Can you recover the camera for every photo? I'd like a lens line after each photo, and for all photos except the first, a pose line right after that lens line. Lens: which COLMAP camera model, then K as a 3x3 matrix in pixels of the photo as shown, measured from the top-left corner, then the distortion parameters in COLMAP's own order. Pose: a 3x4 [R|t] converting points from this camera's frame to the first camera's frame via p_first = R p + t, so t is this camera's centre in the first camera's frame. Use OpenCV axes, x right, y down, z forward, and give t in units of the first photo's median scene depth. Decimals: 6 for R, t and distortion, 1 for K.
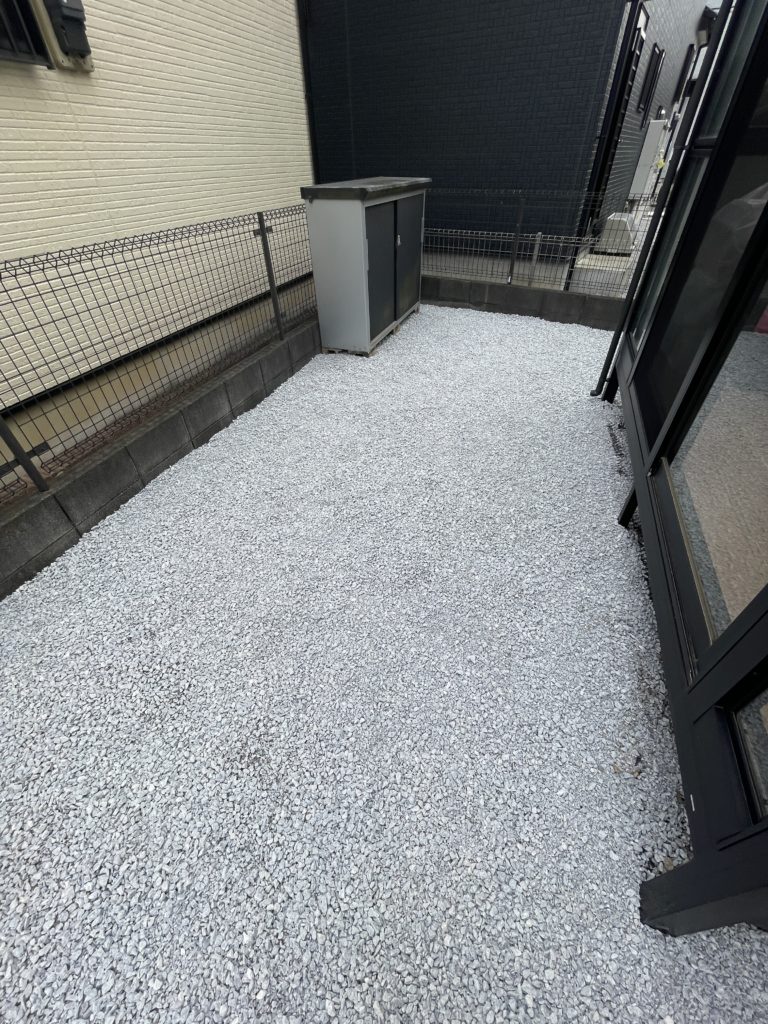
lens RADIAL K [[415.6, 0, 384.0], [0, 415.6, 512.0], [0, 0, 1]] dist [-0.000175, -0.000456]
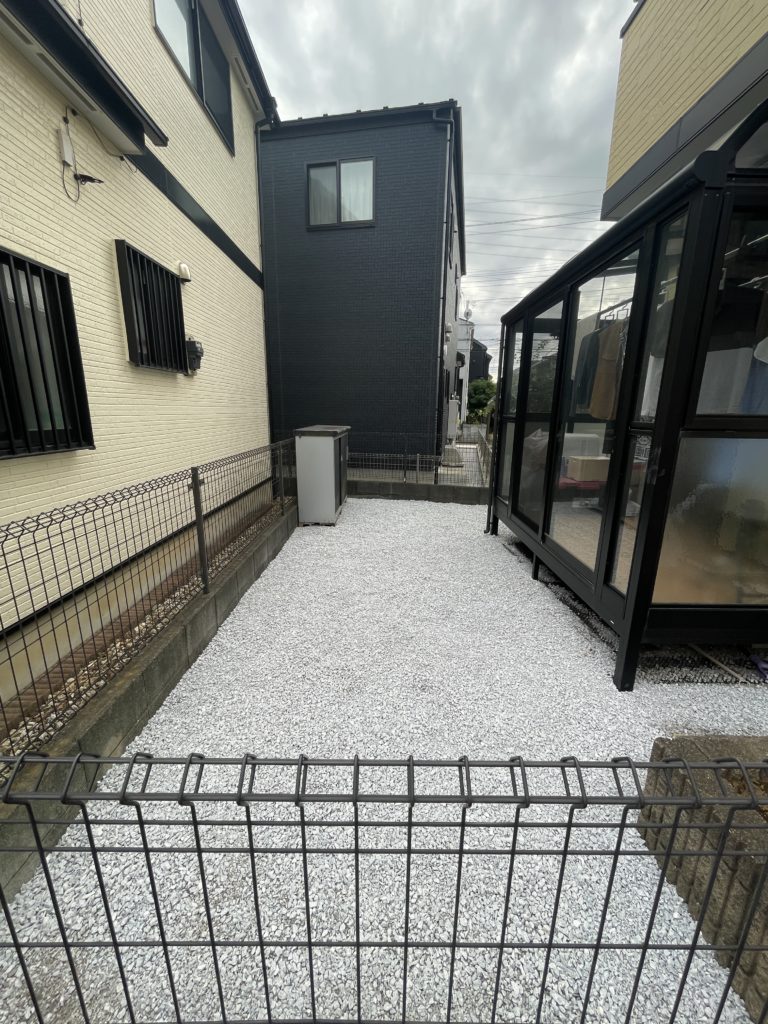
lens RADIAL K [[415.6, 0, 384.0], [0, 415.6, 512.0], [0, 0, 1]] dist [-0.000175, -0.000456]
pose [[0.942670, -0.049861, 0.329979, -0.346659], [0.193724, 0.886886, -0.419410, 0.215395], [-0.271742, 0.459290, 0.845701, -0.275198]]
